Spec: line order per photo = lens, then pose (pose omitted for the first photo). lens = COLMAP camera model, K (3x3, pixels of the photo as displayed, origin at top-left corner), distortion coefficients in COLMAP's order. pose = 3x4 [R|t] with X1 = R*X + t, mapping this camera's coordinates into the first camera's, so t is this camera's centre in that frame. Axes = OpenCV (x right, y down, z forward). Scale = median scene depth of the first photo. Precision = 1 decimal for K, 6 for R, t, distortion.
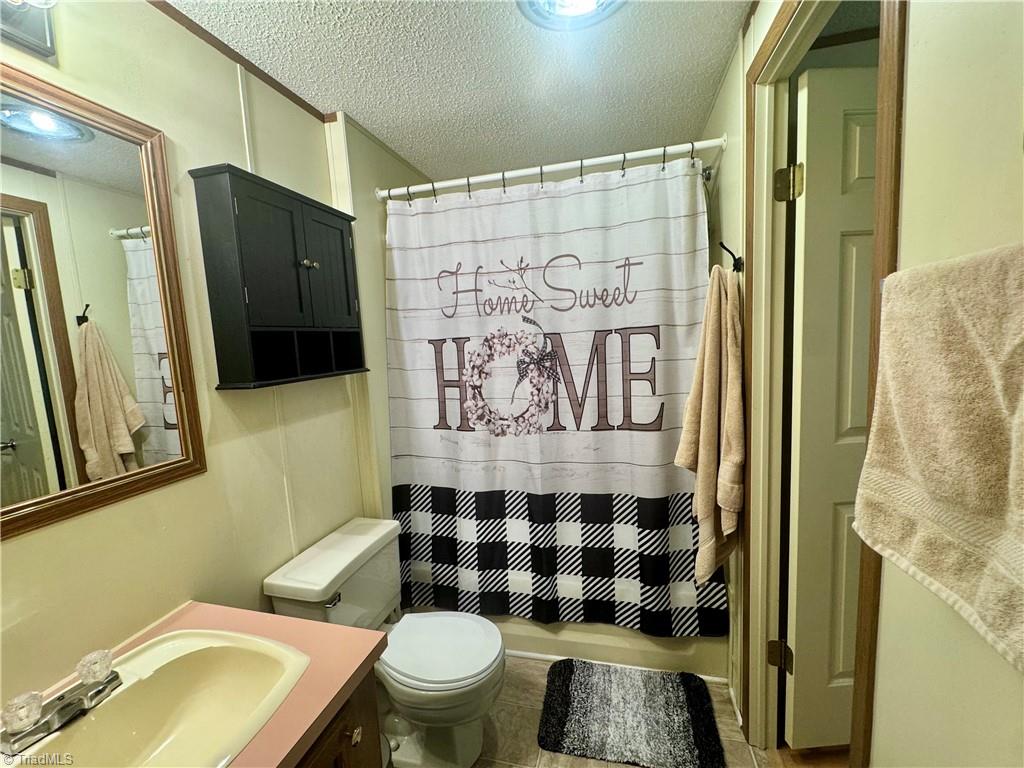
lens RADIAL K [[438.1, 0, 510.5], [0, 438.1, 388.3], [0, 0, 1]] dist [-0.003737, 0.000288]
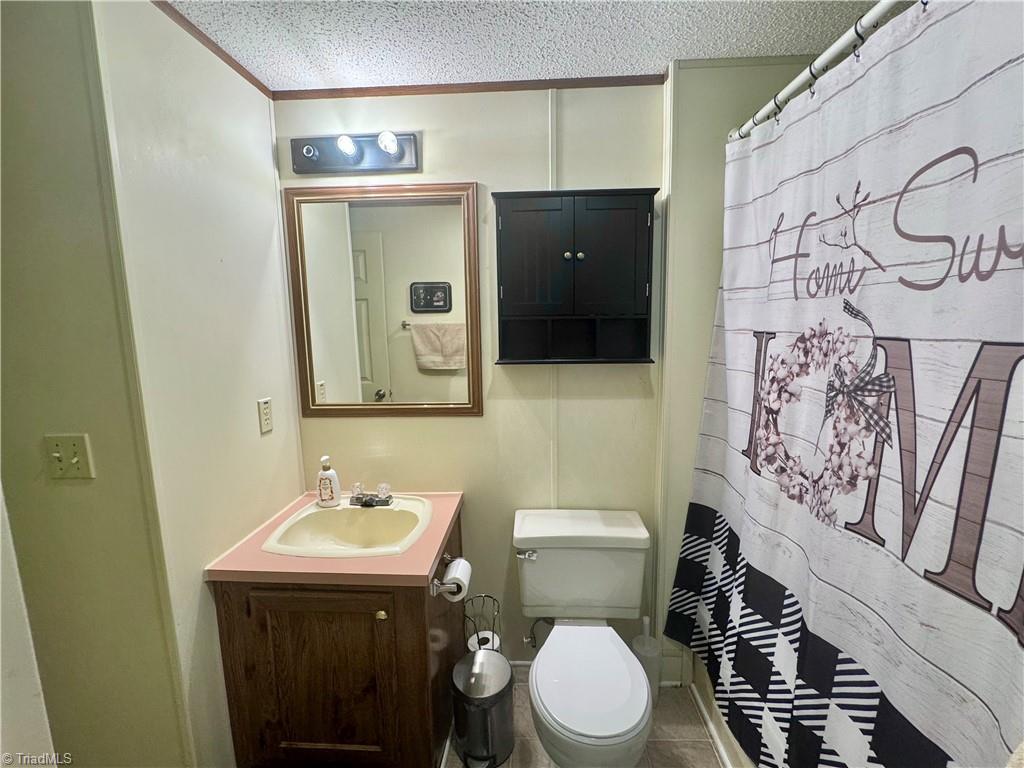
lens RADIAL K [[438.1, 0, 513.6], [0, 438.1, 386.7], [0, 0, 1]] dist [-0.003737, 0.000288]
pose [[0.207643, 0.192396, -0.959098, 0.462949], [-0.108710, 0.978932, 0.172839, -0.110651], [0.972145, 0.068375, 0.224184, 0.504850]]
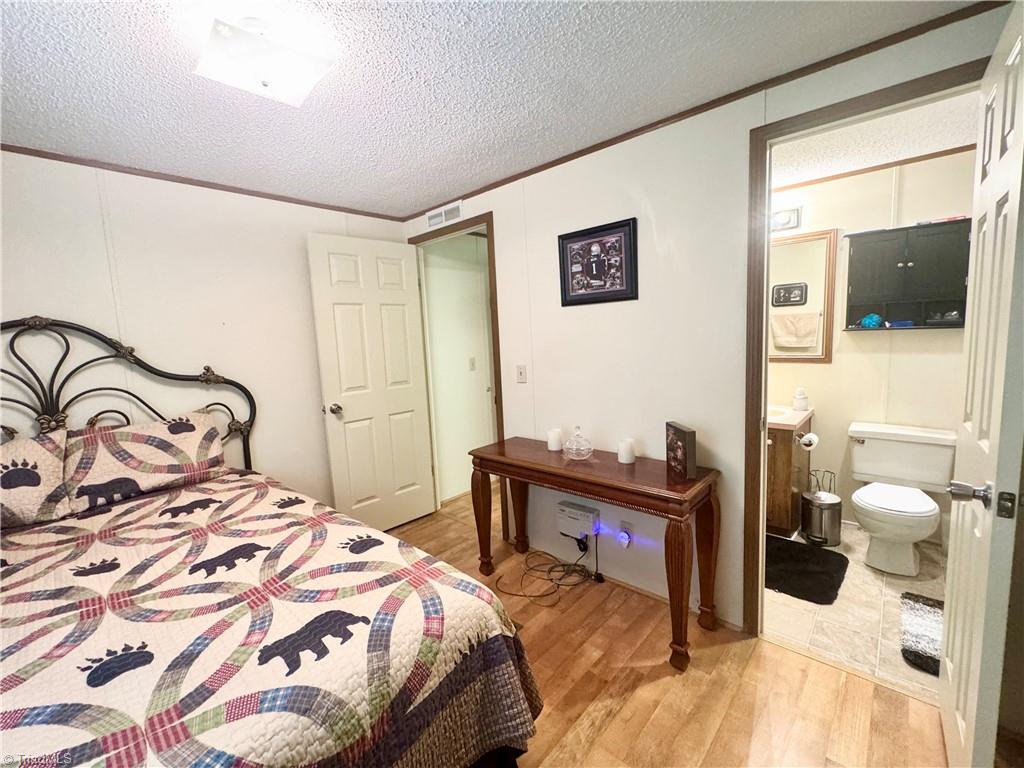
lens RADIAL K [[438.1, 0, 511.5], [0, 438.1, 386.5], [0, 0, 1]] dist [-0.003737, 0.000288]
pose [[-0.464137, 0.181871, -0.866891, 1.511174], [-0.026570, 0.975394, 0.218861, -0.116161], [0.885365, 0.124615, -0.447884, 0.344110]]
